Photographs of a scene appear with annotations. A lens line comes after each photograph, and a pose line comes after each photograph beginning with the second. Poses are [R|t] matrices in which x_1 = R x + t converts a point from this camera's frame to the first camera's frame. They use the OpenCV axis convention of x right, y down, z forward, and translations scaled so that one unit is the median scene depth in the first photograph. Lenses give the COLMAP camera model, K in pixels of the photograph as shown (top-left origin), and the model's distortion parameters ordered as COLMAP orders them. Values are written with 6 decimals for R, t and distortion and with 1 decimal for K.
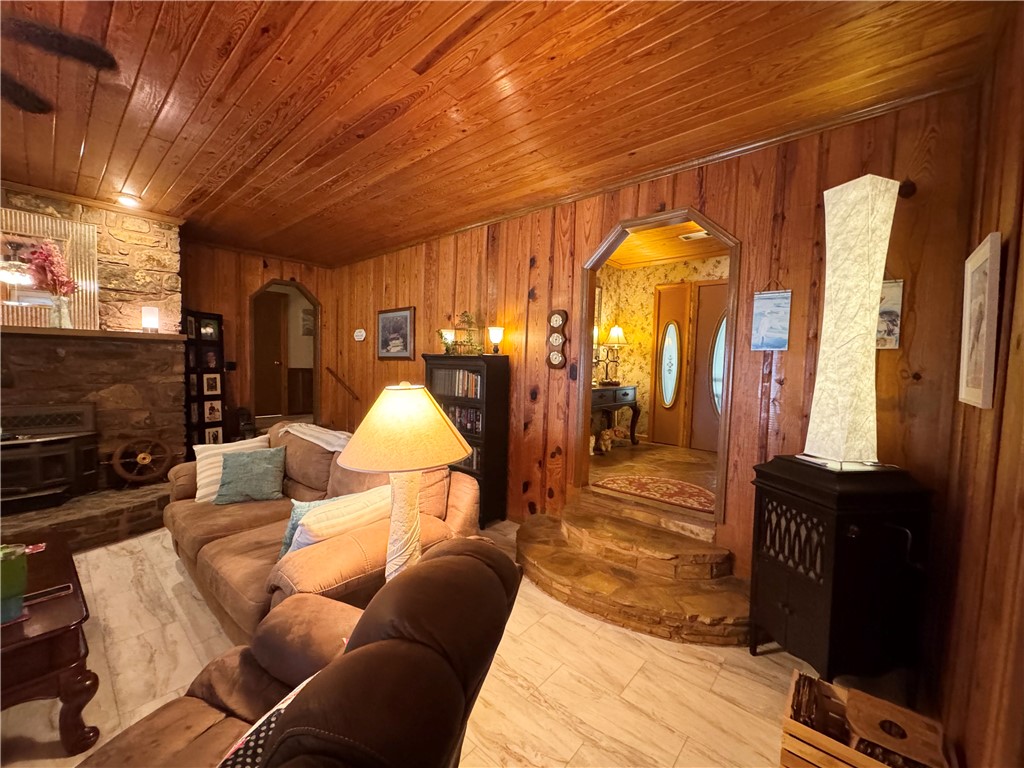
lens RADIAL K [[408.8, 0, 511.8], [0, 408.8, 383.5], [0, 0, 1]] dist [-0.000737, -0.000032]
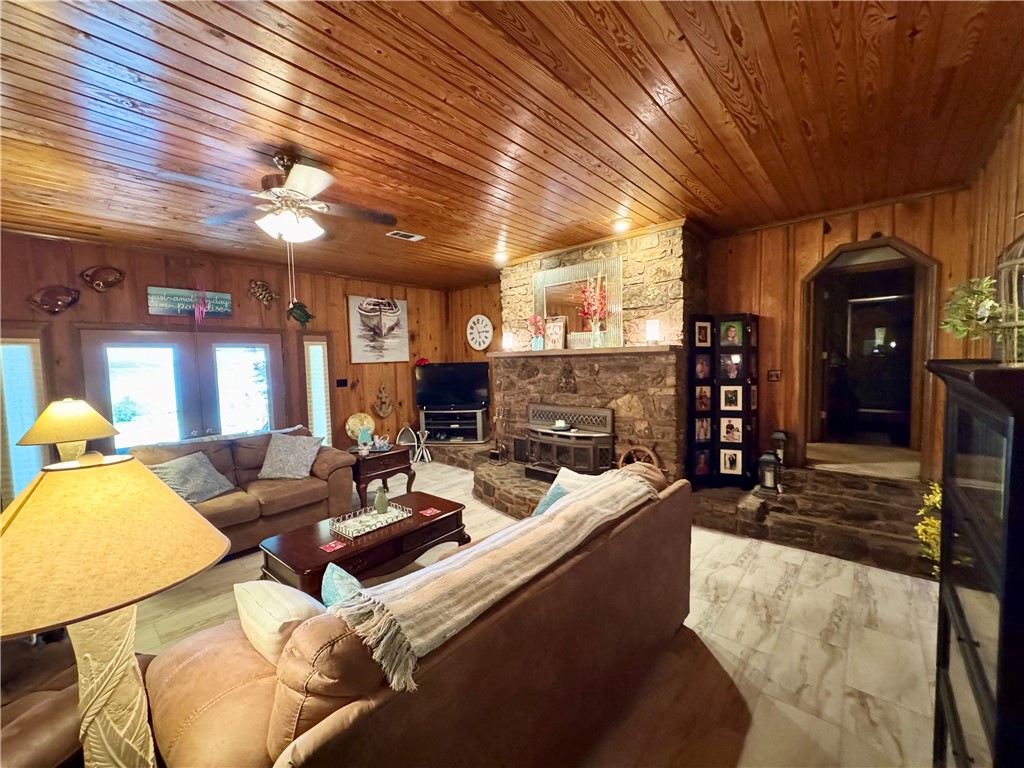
lens RADIAL K [[408.8, 0, 513.4], [0, 408.8, 385.2], [0, 0, 1]] dist [-0.000737, -0.000032]
pose [[-0.005649, 0.040689, -0.999156, 0.138347], [-0.025717, 0.998835, 0.040821, -0.059425], [0.999653, 0.025926, -0.004596, 0.685243]]
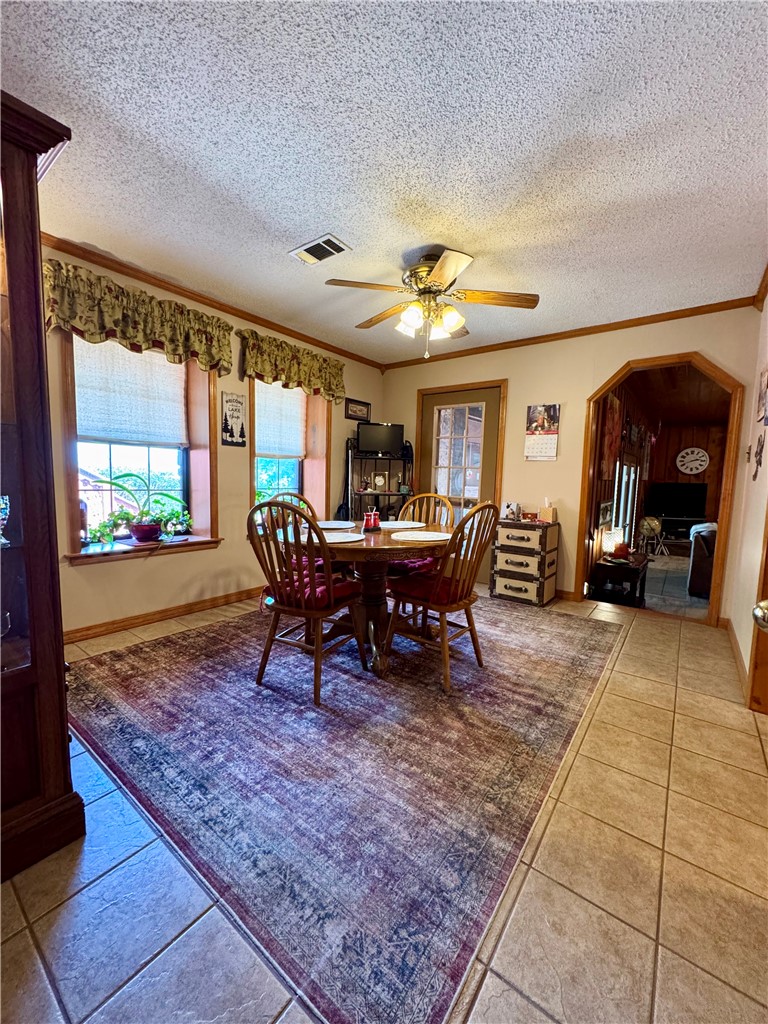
lens RADIAL K [[408.8, 0, 377.1], [0, 408.8, 512.1], [0, 0, 1]] dist [-0.000737, -0.000032]
pose [[0.059006, 0.072682, -0.995608, 0.627662], [-0.069860, 0.995201, 0.068512, 0.047985], [0.995810, 0.065511, 0.063801, -1.422367]]
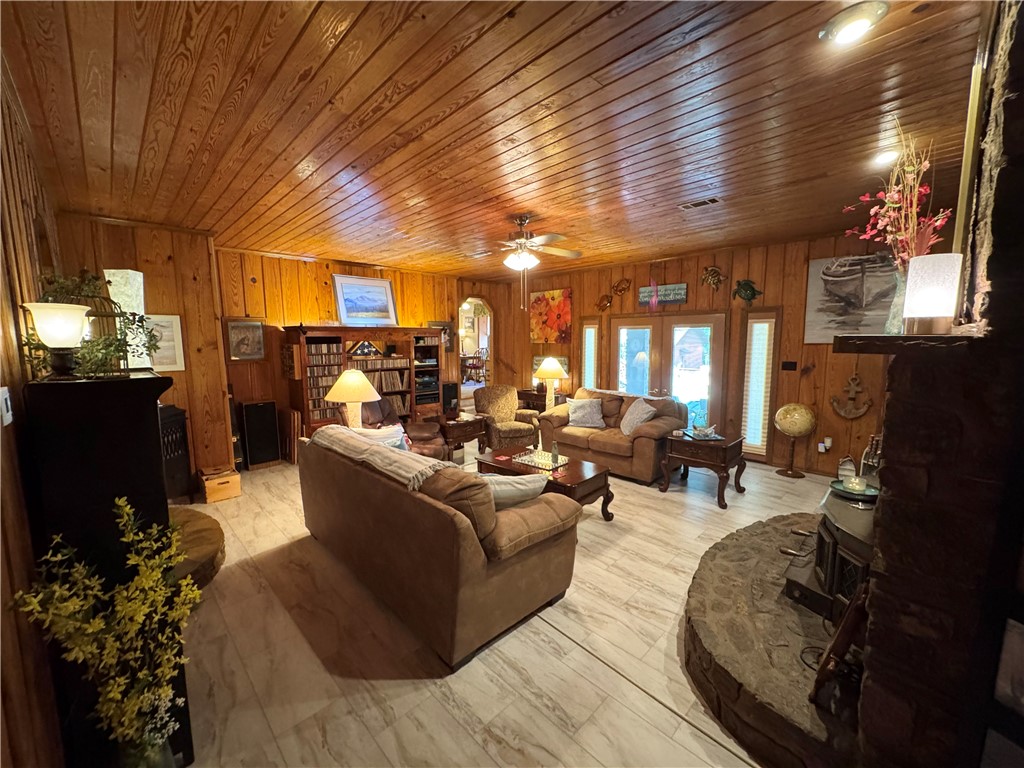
lens RADIAL K [[408.8, 0, 510.2], [0, 408.8, 385.3], [0, 0, 1]] dist [-0.000737, -0.000032]
pose [[-0.996962, -0.024984, 0.073767, -0.584473], [-0.012246, 0.985655, 0.168329, -0.138386], [-0.076915, 0.166914, -0.982967, 1.416246]]
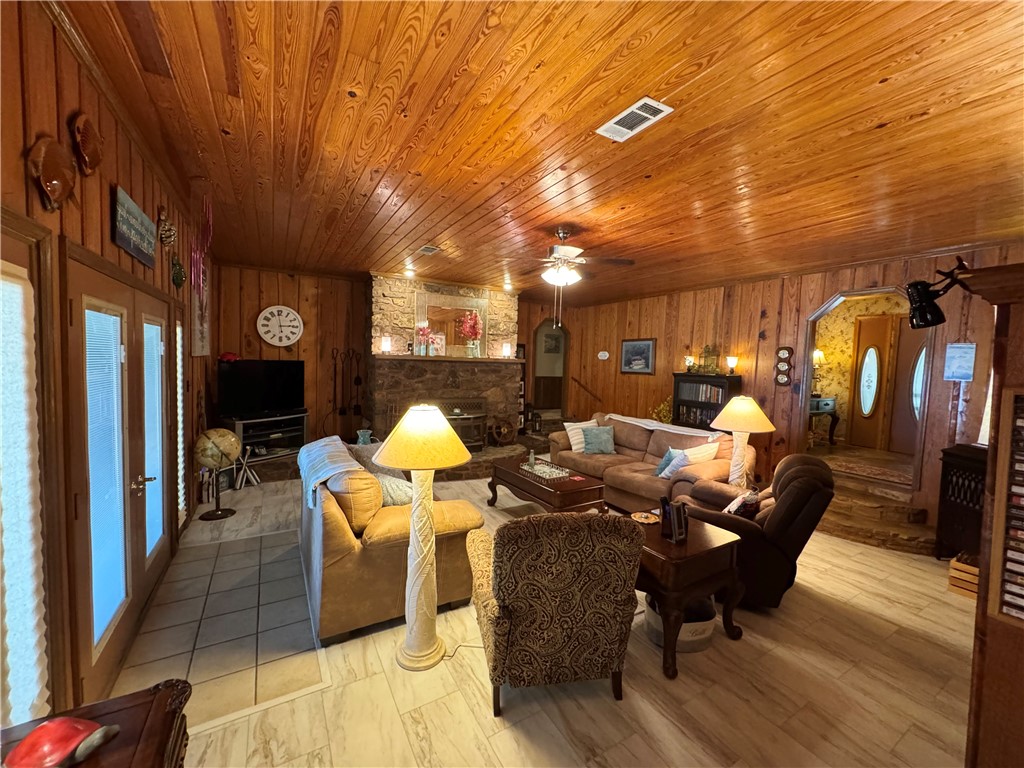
lens RADIAL K [[408.8, 0, 512.9], [0, 408.8, 383.5], [0, 0, 1]] dist [-0.000737, -0.000032]
pose [[0.949254, 0.023570, -0.313627, -0.322233], [-0.025399, 0.999676, -0.001745, -0.015079], [0.313484, 0.009622, 0.949545, -0.658974]]
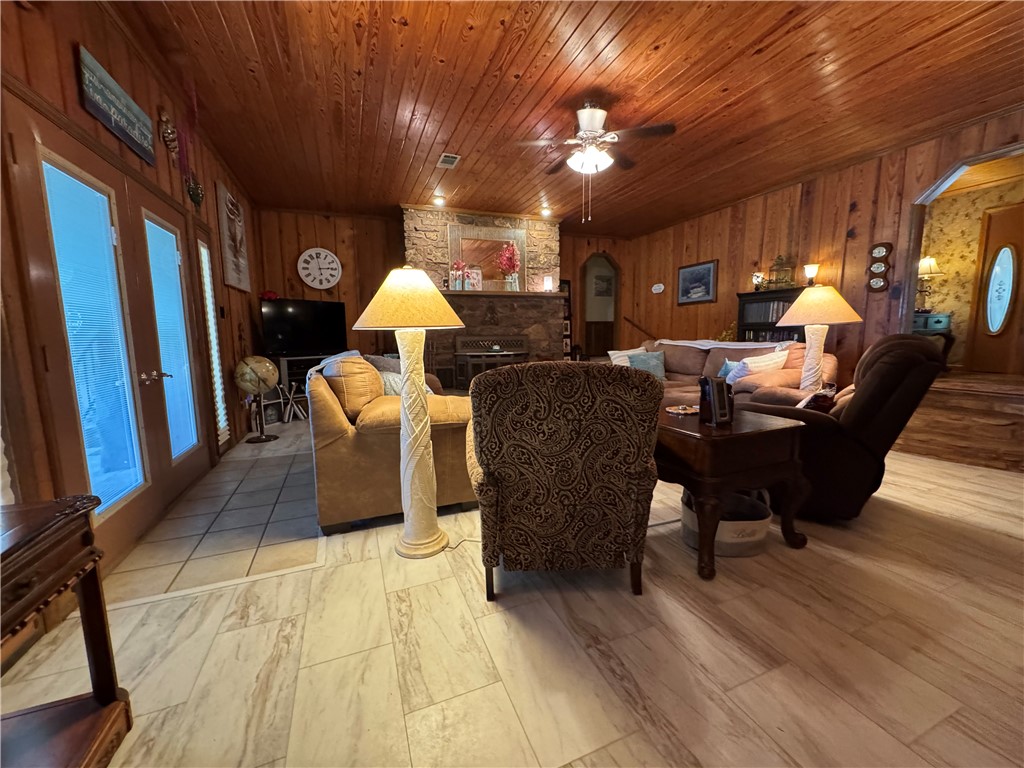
lens RADIAL K [[408.8, 0, 512.3], [0, 408.8, 383.2], [0, 0, 1]] dist [-0.000737, -0.000032]
pose [[0.890487, 0.019443, -0.454593, -0.273519], [0.012605, 0.997649, 0.067362, 0.126960], [0.454834, -0.065716, 0.888148, -0.551325]]
